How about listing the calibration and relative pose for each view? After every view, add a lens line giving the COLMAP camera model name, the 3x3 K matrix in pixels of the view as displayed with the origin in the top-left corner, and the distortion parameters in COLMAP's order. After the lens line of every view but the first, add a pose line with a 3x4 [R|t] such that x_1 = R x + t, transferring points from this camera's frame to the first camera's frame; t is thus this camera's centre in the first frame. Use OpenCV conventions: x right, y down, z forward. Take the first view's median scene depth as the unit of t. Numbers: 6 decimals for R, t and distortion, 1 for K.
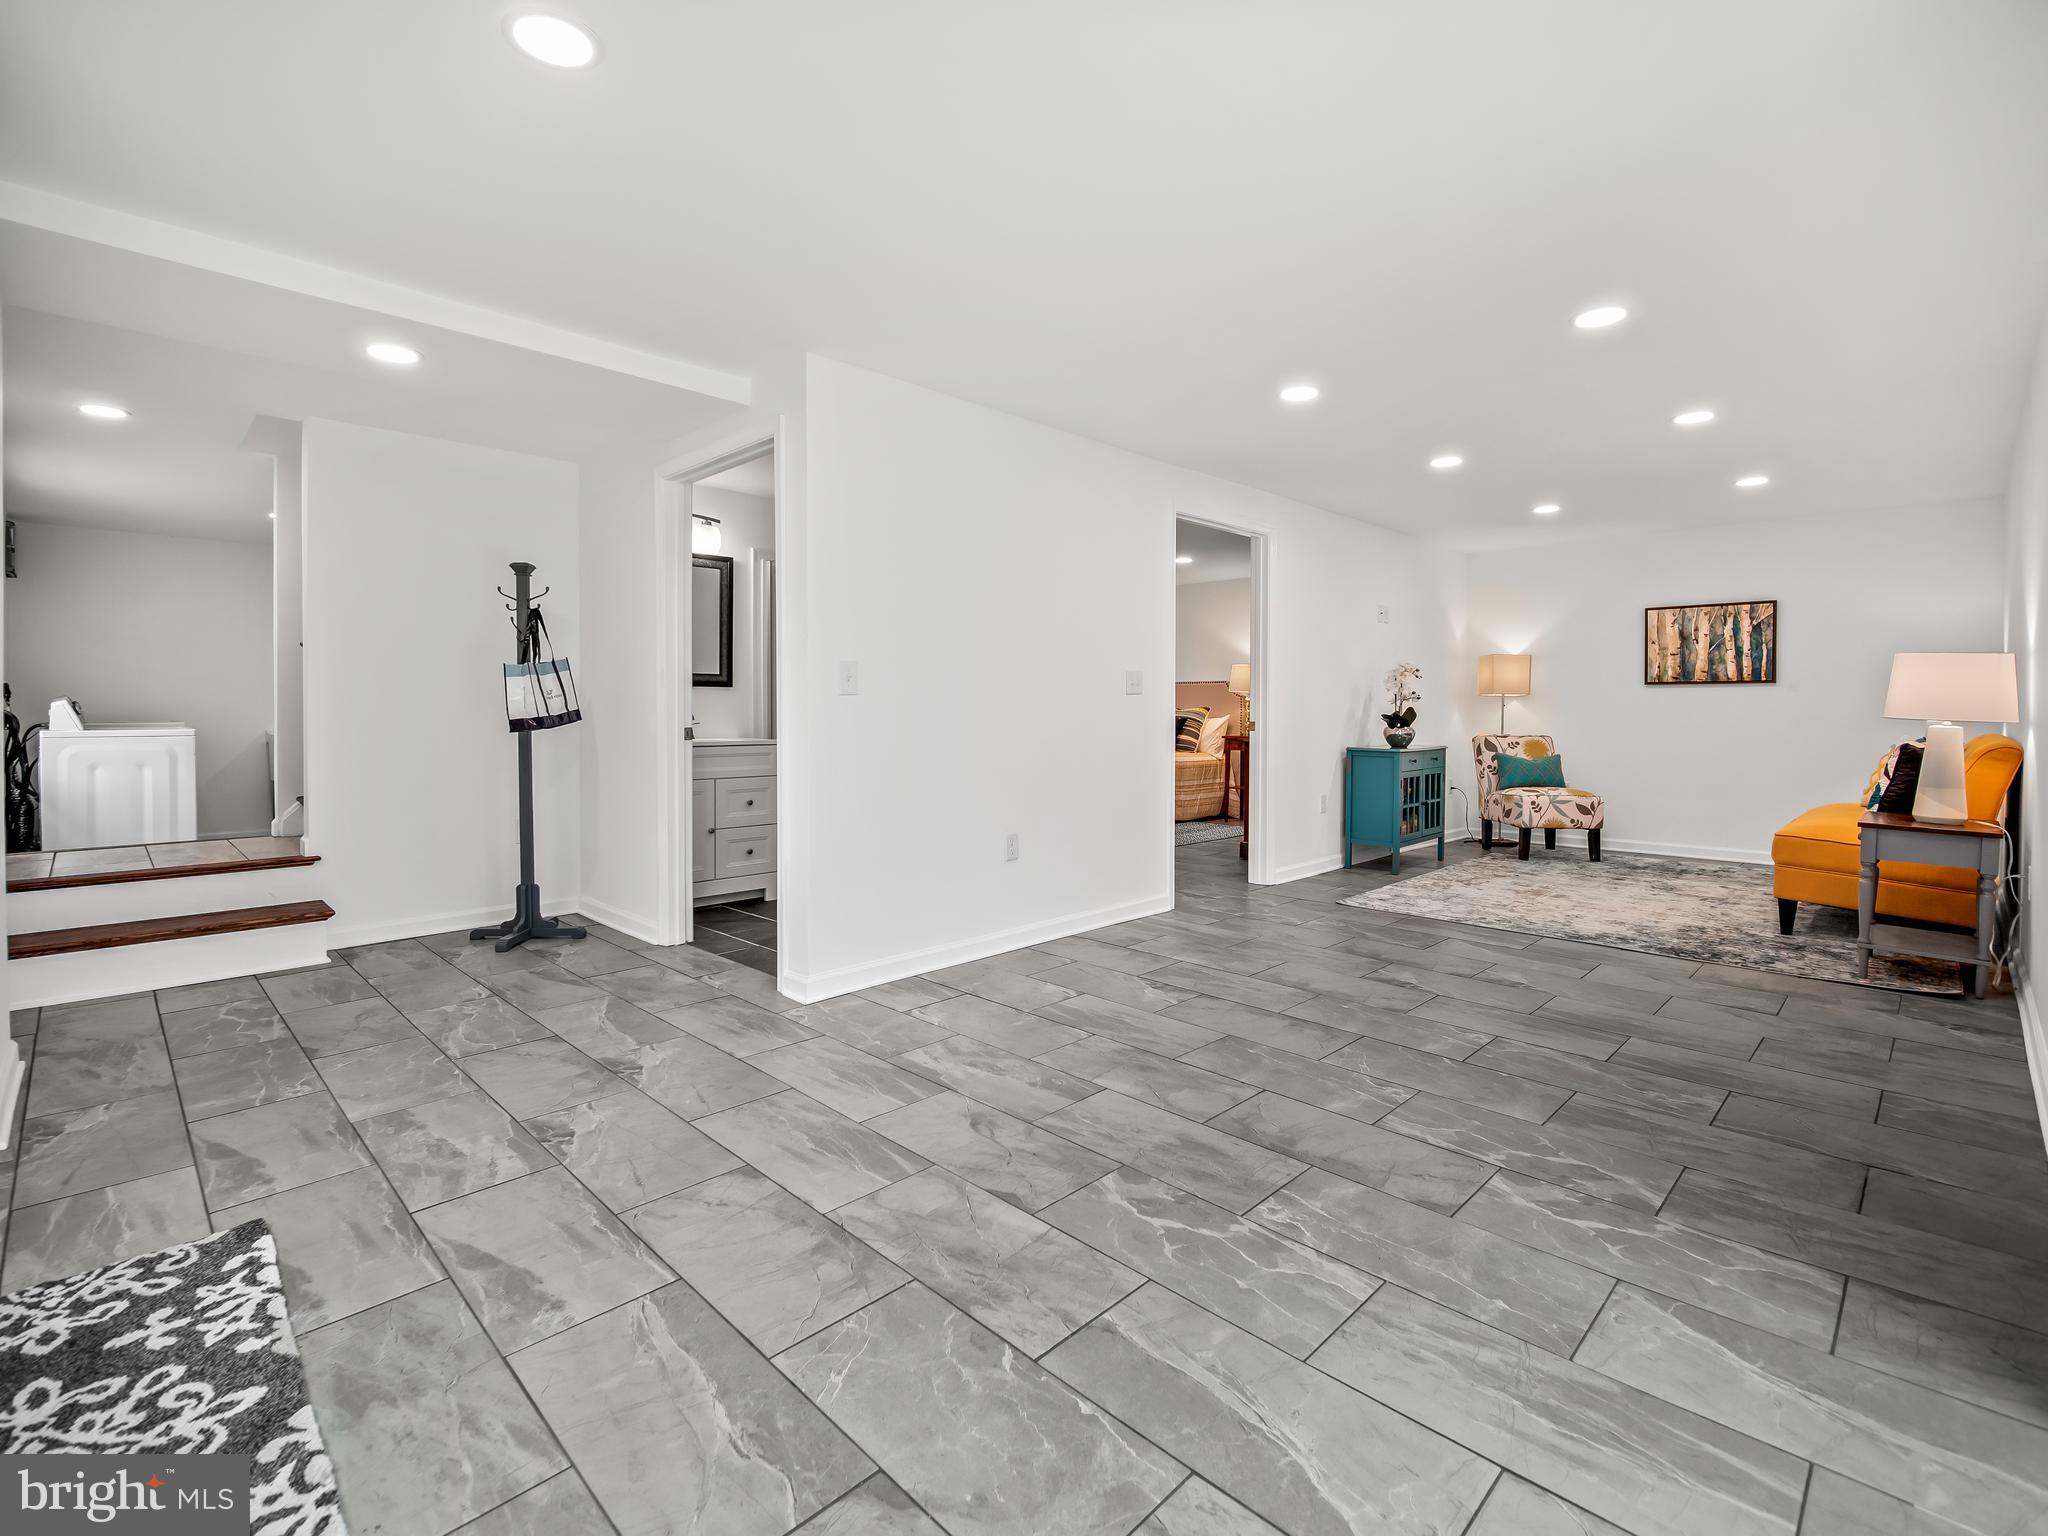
lens RADIAL K [[948.0, 0, 1013.4], [0, 948.0, 721.2], [0, 0, 1]] dist [-0.012553, -0.001320]
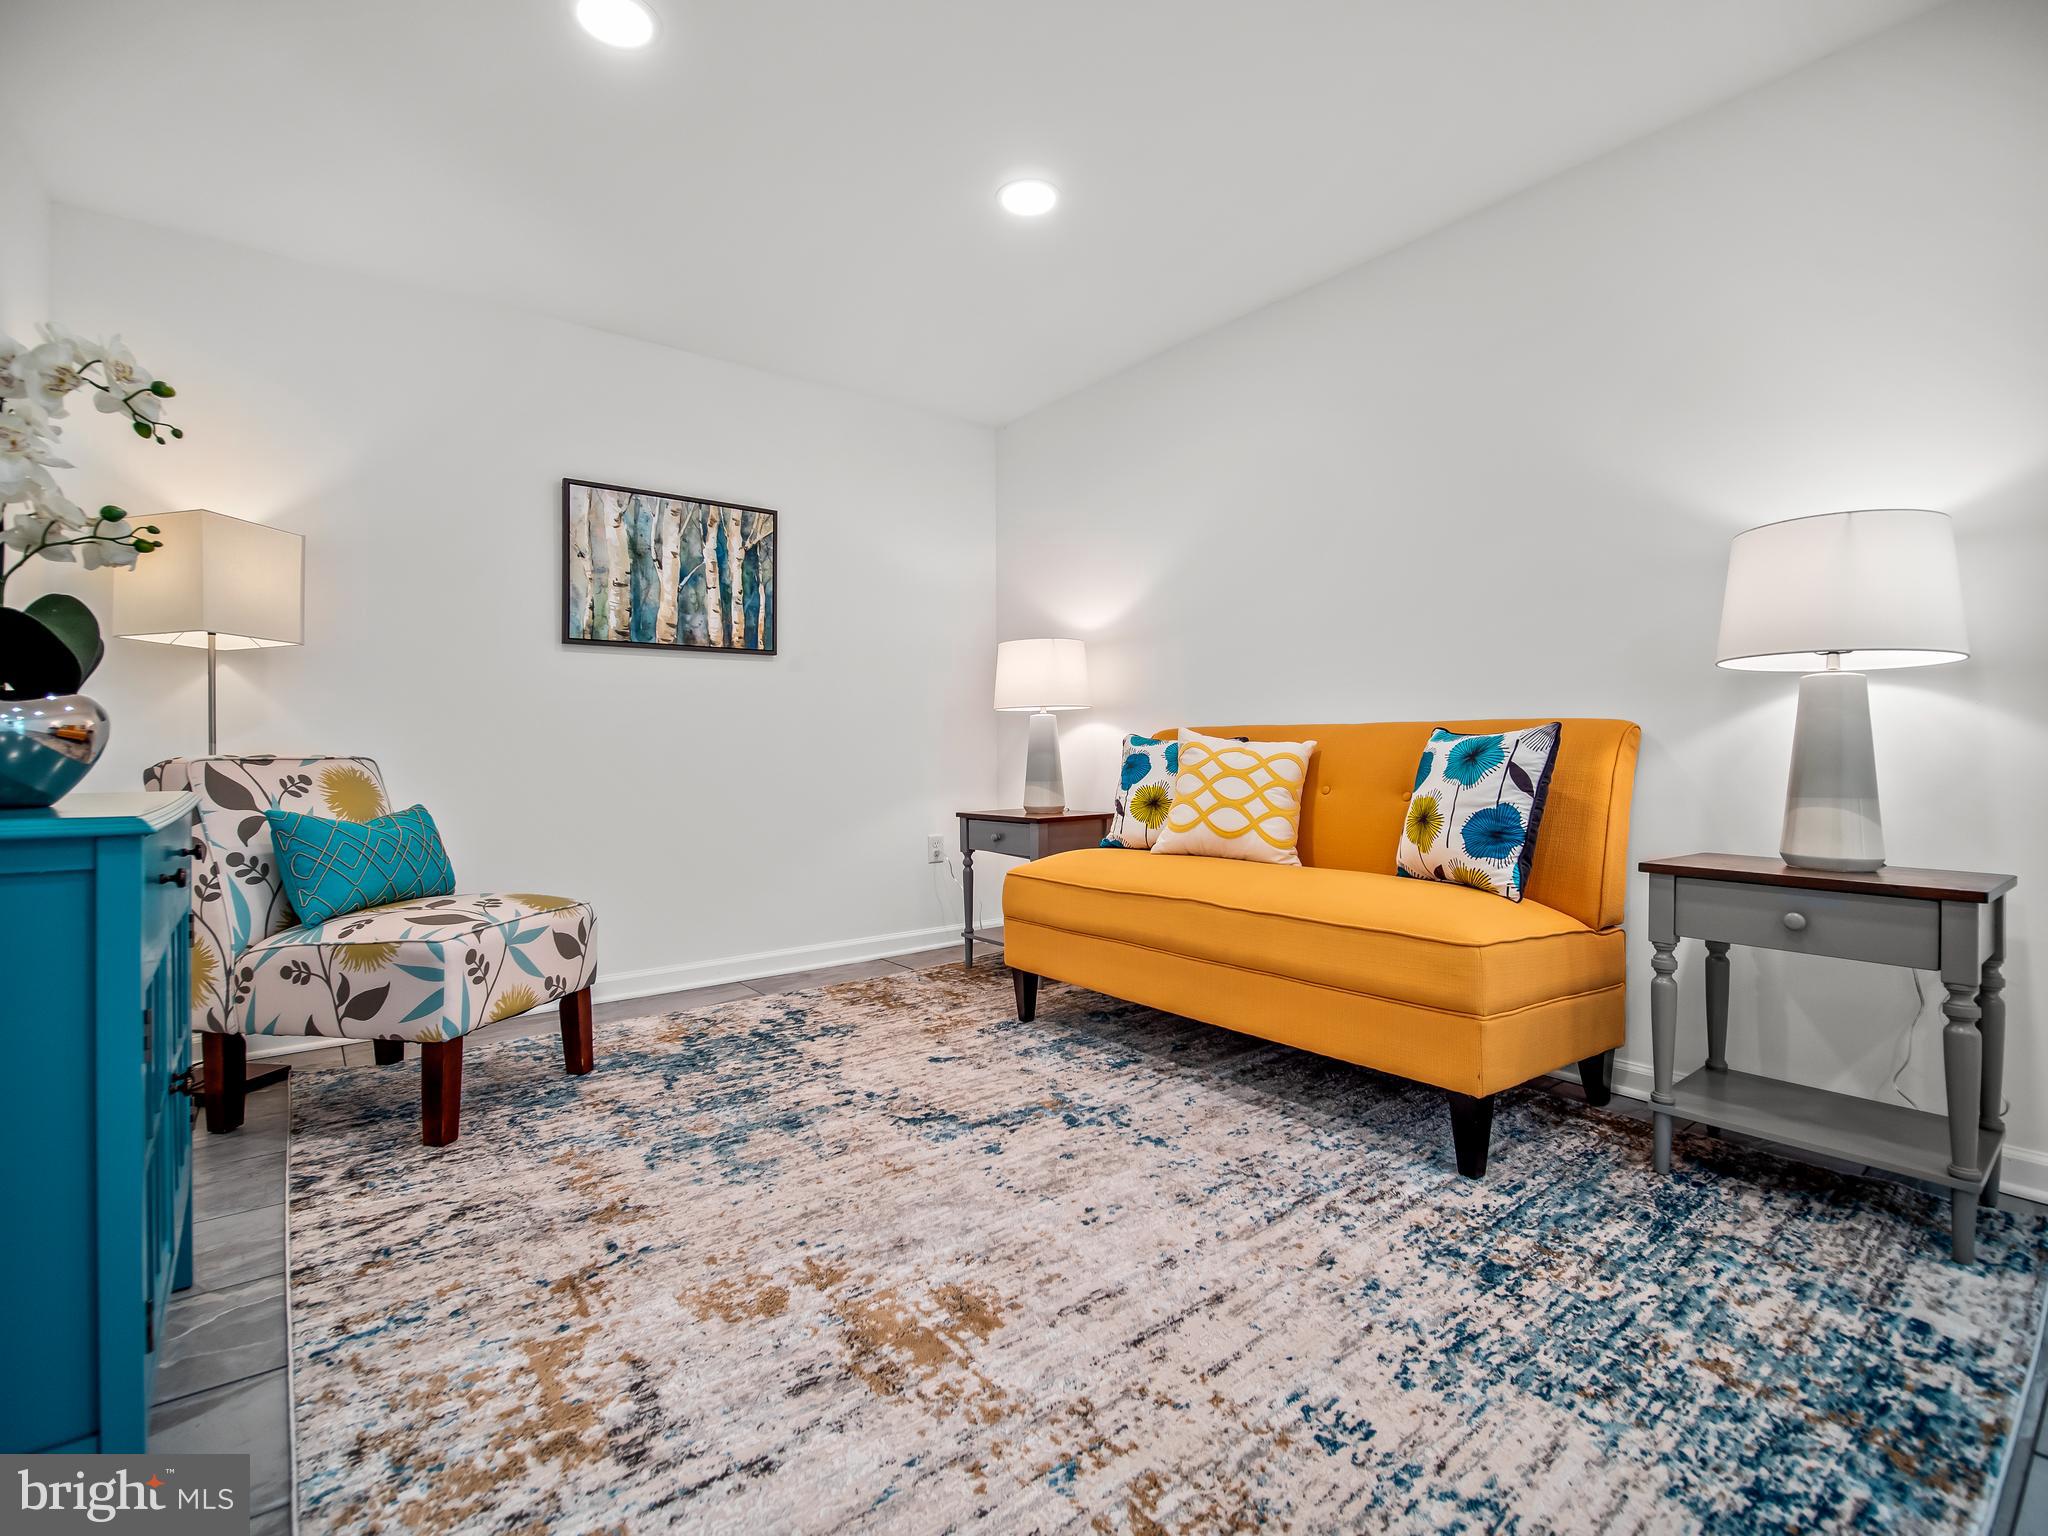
lens RADIAL K [[948.0, 0, 1019.9], [0, 948.0, 743.7], [0, 0, 1]] dist [-0.012553, -0.001320]
pose [[0.116345, 0.005308, 0.993195, 0.250799], [0.022321, 0.999719, -0.007957, 0.020512], [-0.992958, 0.023095, 0.116194, 0.770960]]
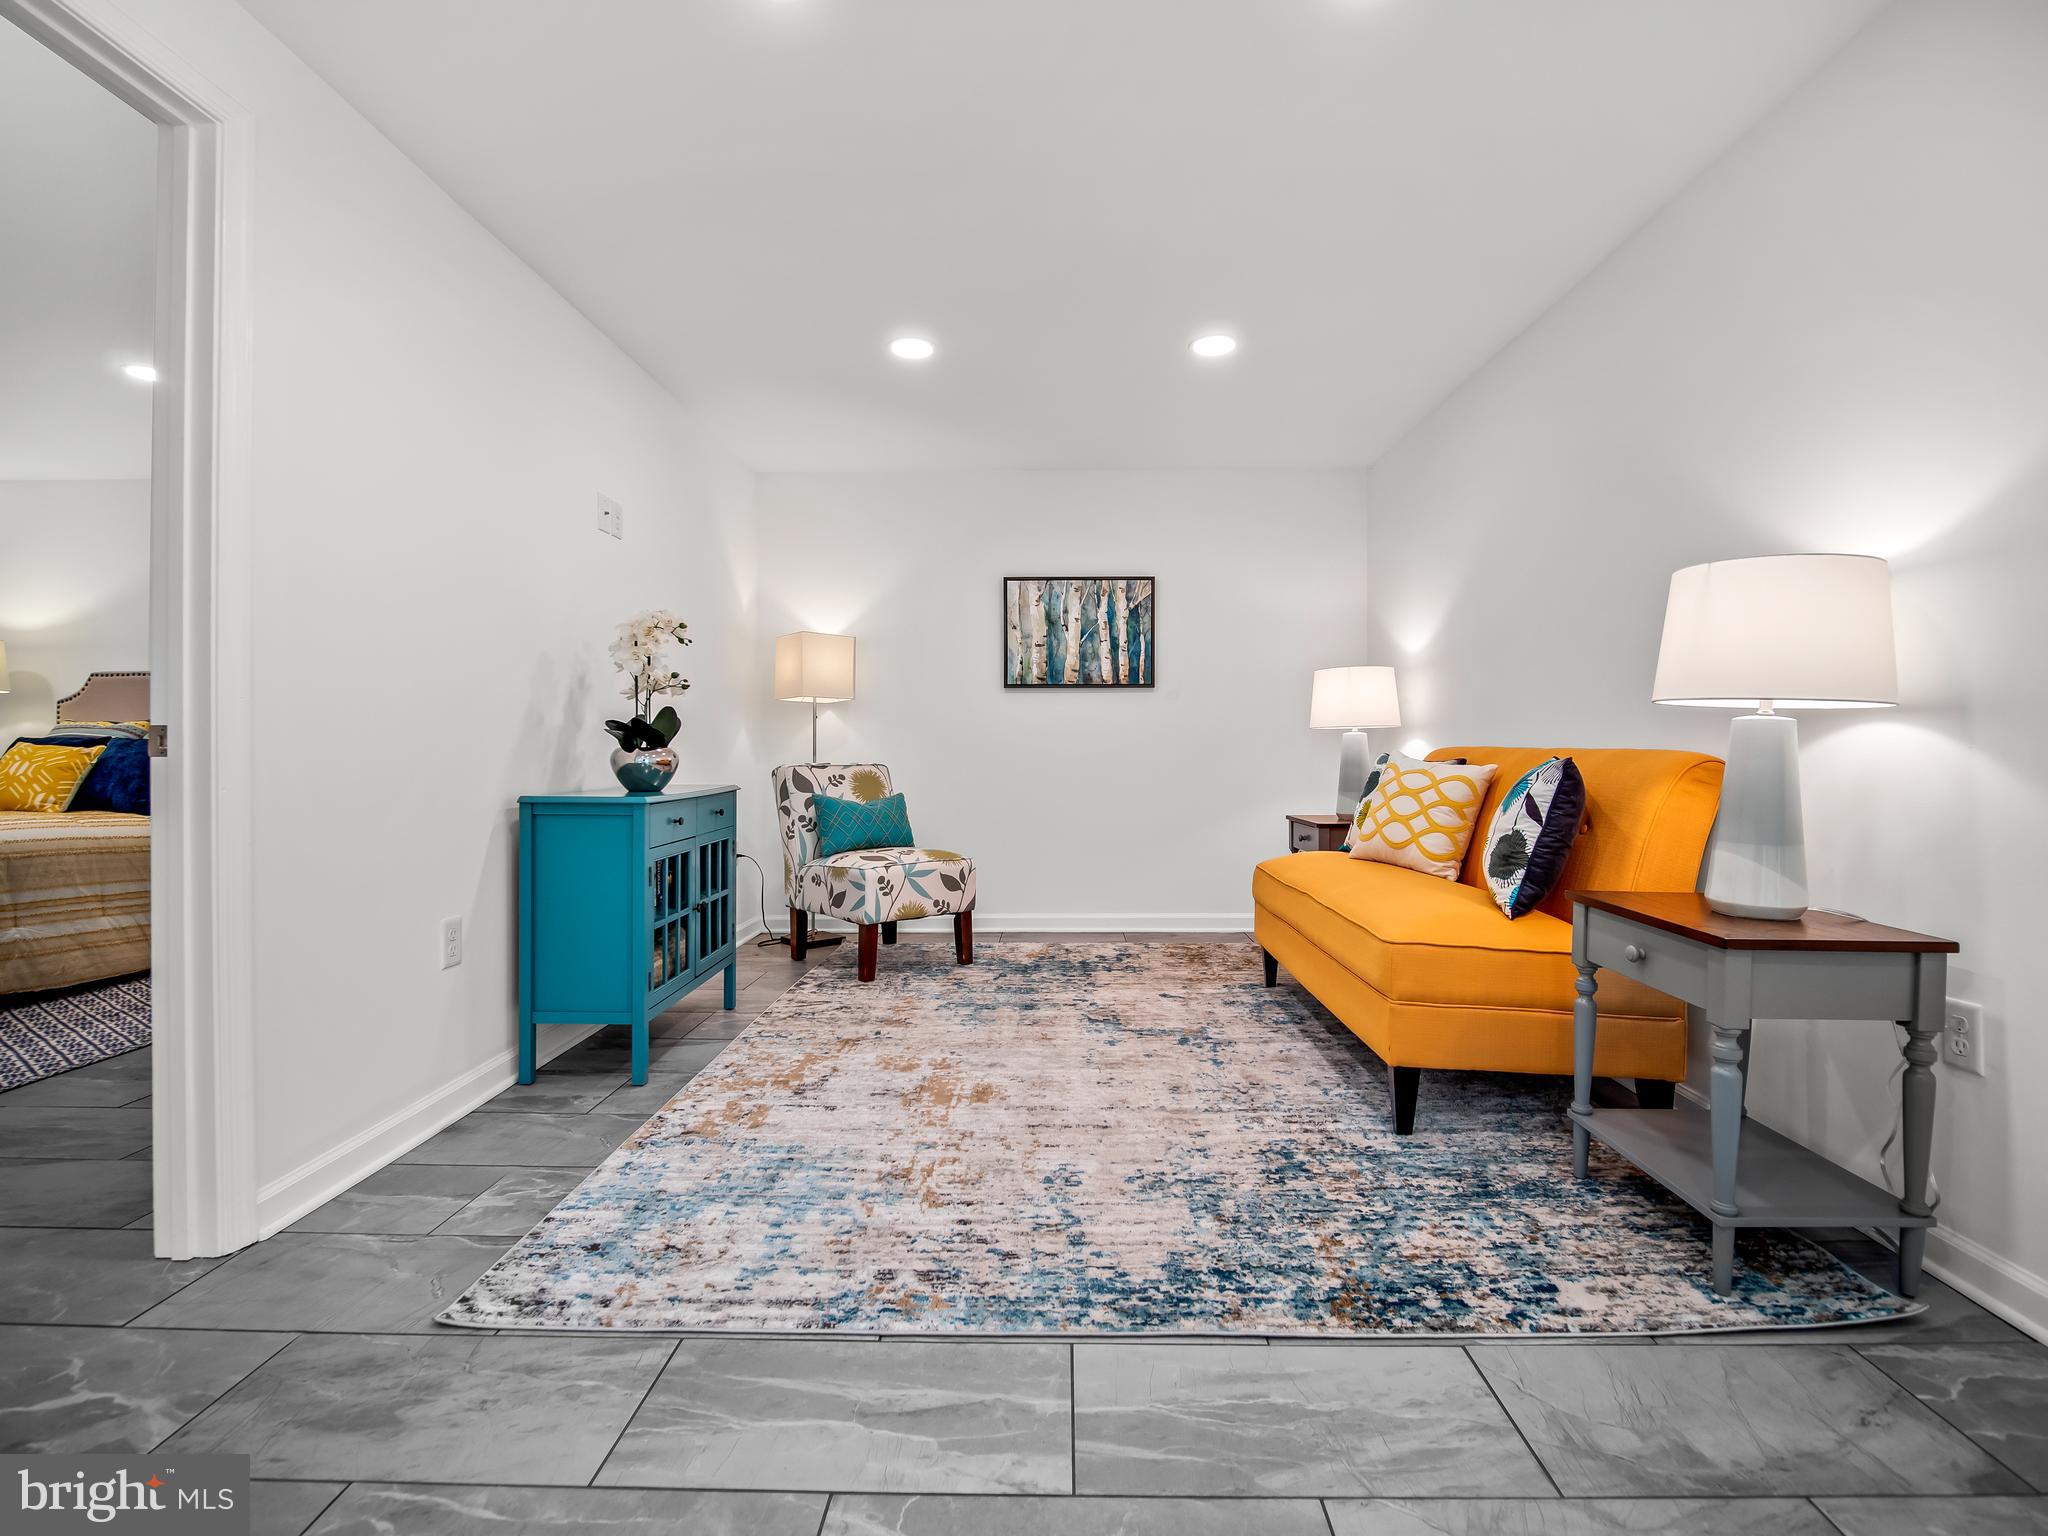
lens RADIAL K [[948.0, 0, 1044.3], [0, 948.0, 751.0], [0, 0, 1]] dist [-0.012553, -0.001320]
pose [[0.709937, -0.005462, 0.704244, 0.213850], [0.011803, 0.999922, -0.004143, 0.011464], [-0.704166, 0.011253, 0.709946, 0.516629]]
